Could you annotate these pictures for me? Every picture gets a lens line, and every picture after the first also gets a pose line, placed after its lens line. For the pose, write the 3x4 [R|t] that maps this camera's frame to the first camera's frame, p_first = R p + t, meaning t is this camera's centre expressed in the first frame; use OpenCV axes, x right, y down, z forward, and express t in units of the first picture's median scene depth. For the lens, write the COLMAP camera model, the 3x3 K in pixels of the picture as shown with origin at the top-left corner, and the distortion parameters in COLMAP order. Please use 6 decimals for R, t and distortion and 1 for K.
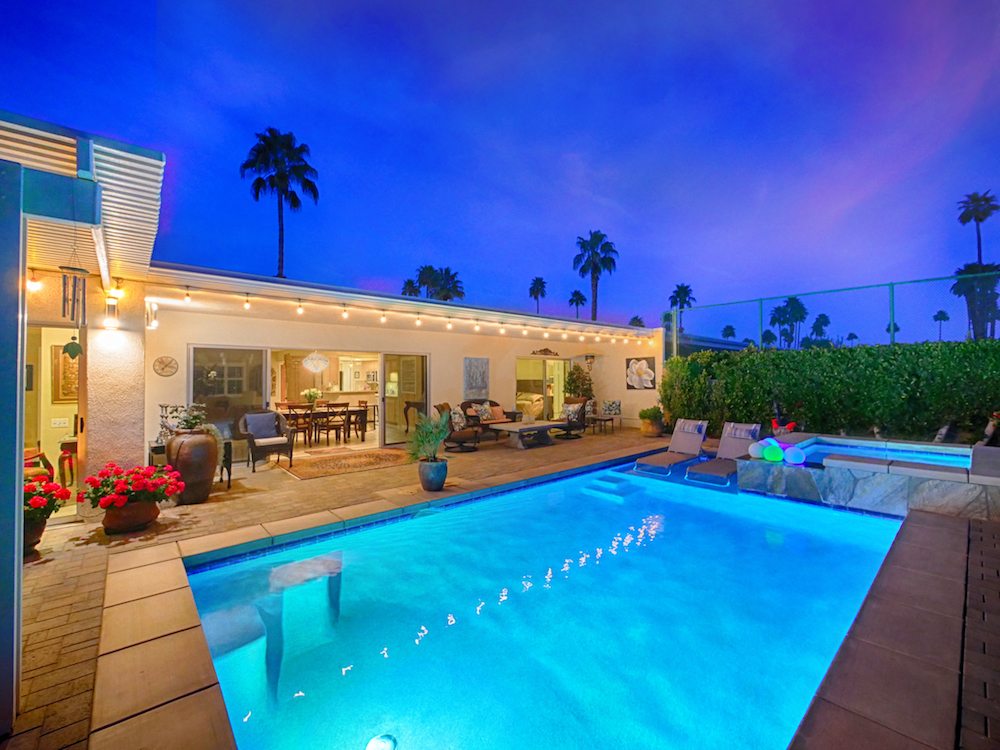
lens RADIAL K [[420.7, 0, 501.8], [0, 420.7, 372.2], [0, 0, 1]] dist [-0.003263, -0.000302]
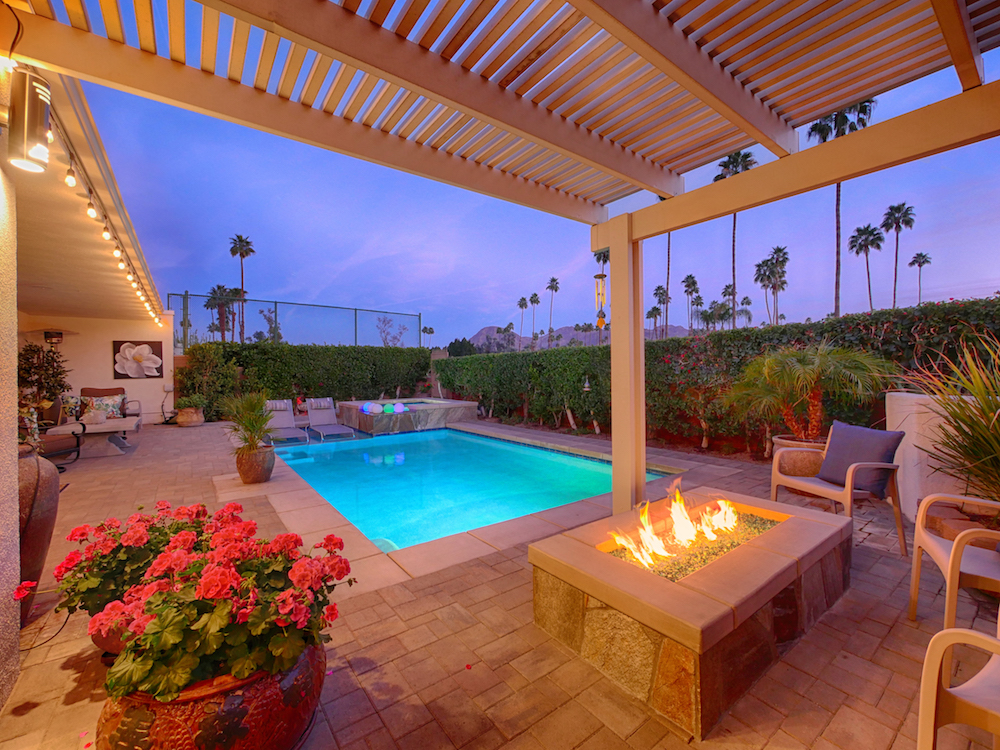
lens RADIAL K [[420.7, 0, 501.8], [0, 420.7, 372.2], [0, 0, 1]] dist [-0.003263, -0.000302]
pose [[0.083461, 0.003030, 0.996506, -0.515788], [-0.005968, 0.999979, -0.002541, 0.029596], [-0.996493, -0.005735, 0.083478, 0.236351]]
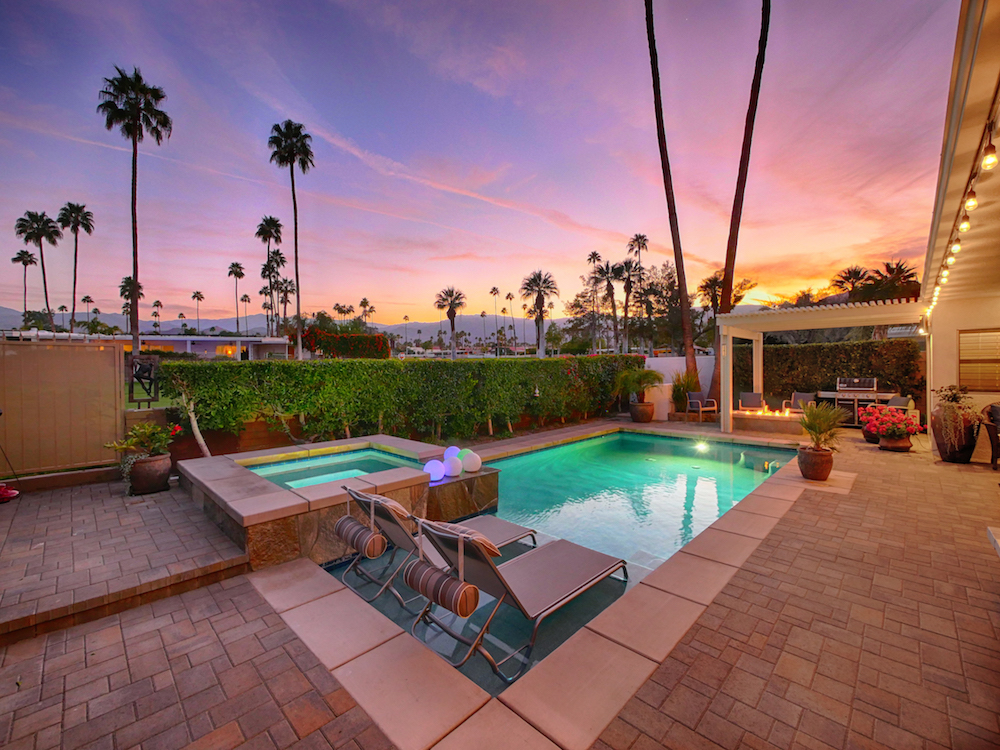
lens RADIAL K [[420.7, 0, 501.8], [0, 420.7, 372.2], [0, 0, 1]] dist [-0.003263, -0.000302]
pose [[-0.997100, 0.016499, -0.074294, 0.340905], [0.016847, 0.999850, -0.004066, 0.009791], [0.074216, -0.005306, -0.997228, 1.032443]]
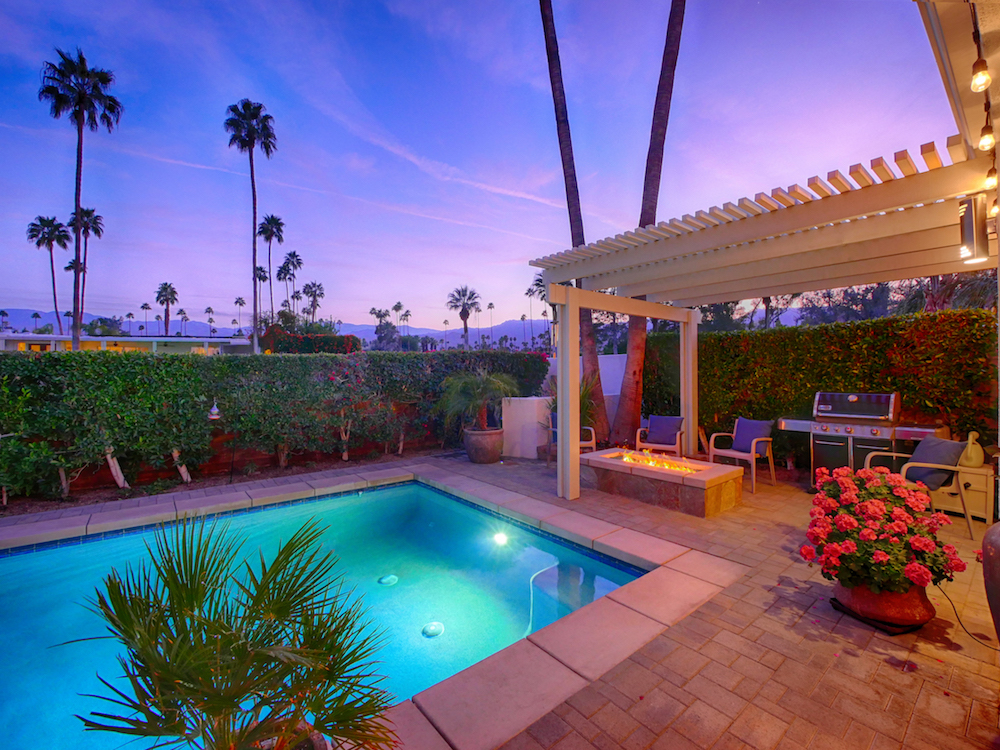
lens RADIAL K [[430.2, 0, 500.0], [0, 430.2, 375.0], [0, 0, 1]] dist [-0.001500, -0.000372]
pose [[-0.998874, 0.008929, 0.046588, -0.155050], [0.008349, 0.999885, -0.012632, 0.015634], [-0.046695, -0.012229, -0.998834, 0.639624]]
